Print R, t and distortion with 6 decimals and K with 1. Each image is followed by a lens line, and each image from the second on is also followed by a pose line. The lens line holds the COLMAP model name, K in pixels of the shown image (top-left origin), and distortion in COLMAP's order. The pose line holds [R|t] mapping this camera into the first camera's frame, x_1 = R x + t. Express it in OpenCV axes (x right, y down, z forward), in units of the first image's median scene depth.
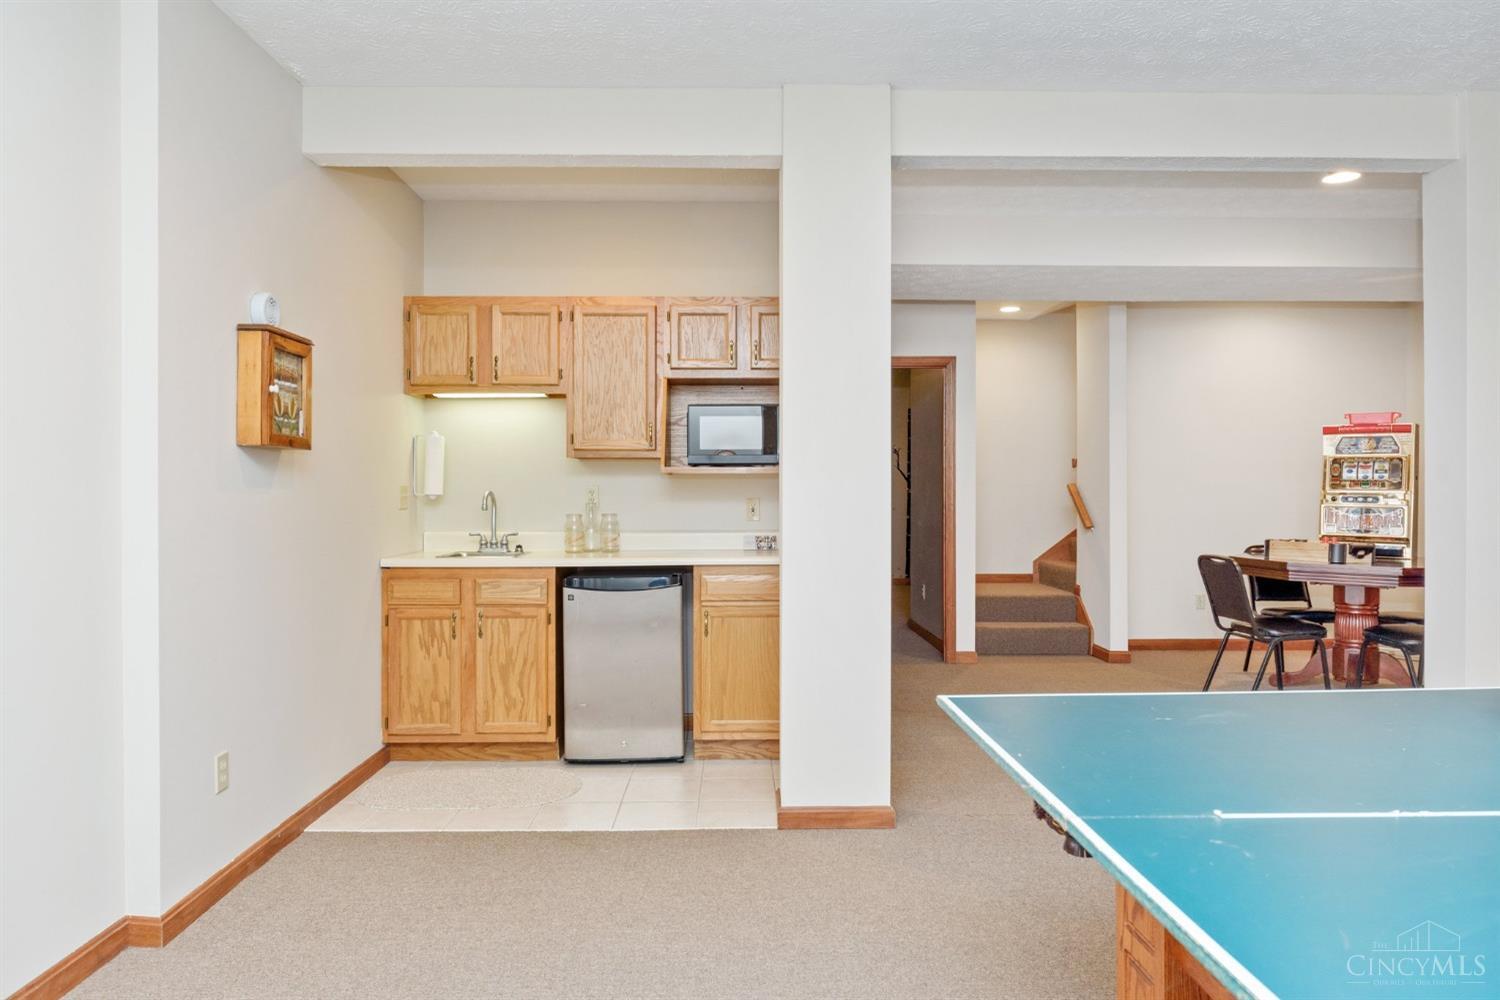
lens RADIAL K [[985.6, 0, 750.0], [0, 985.6, 500.0], [0, 0, 1]] dist [0.006809, 0.002384]
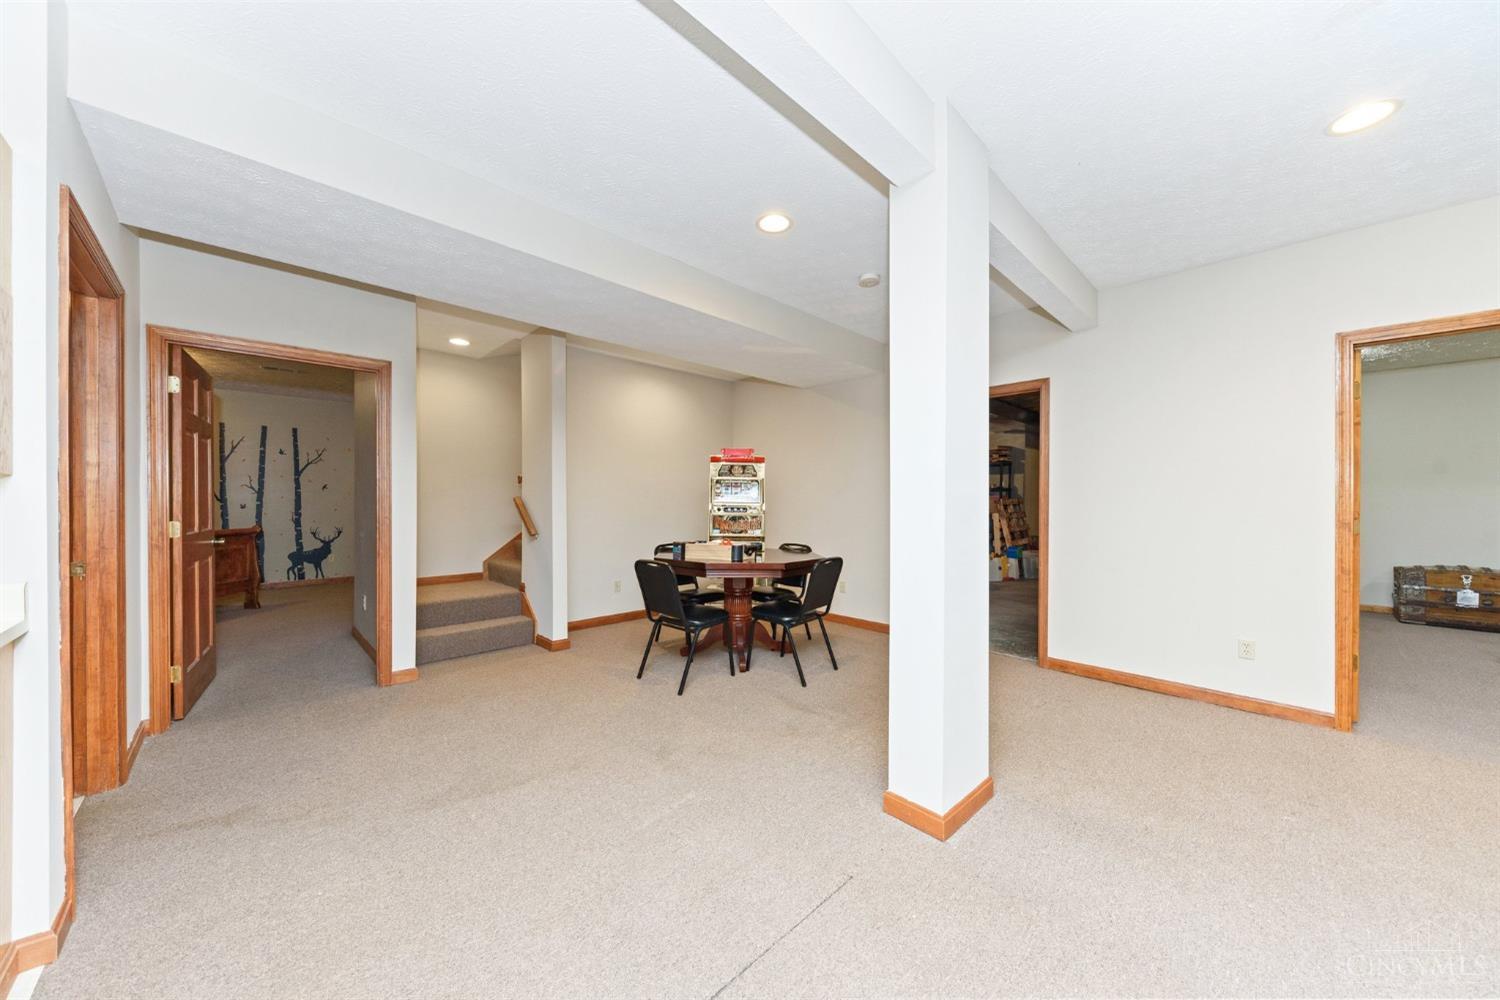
lens RADIAL K [[525.7, 0, 754.1], [0, 525.7, 506.9], [0, 0, 1]] dist [0.000441, -0.000074]
pose [[0.735633, -0.002508, 0.677376, 0.118421], [0.002279, 0.999997, 0.001227, -0.004604], [-0.677376, 0.000641, 0.735636, 0.376596]]
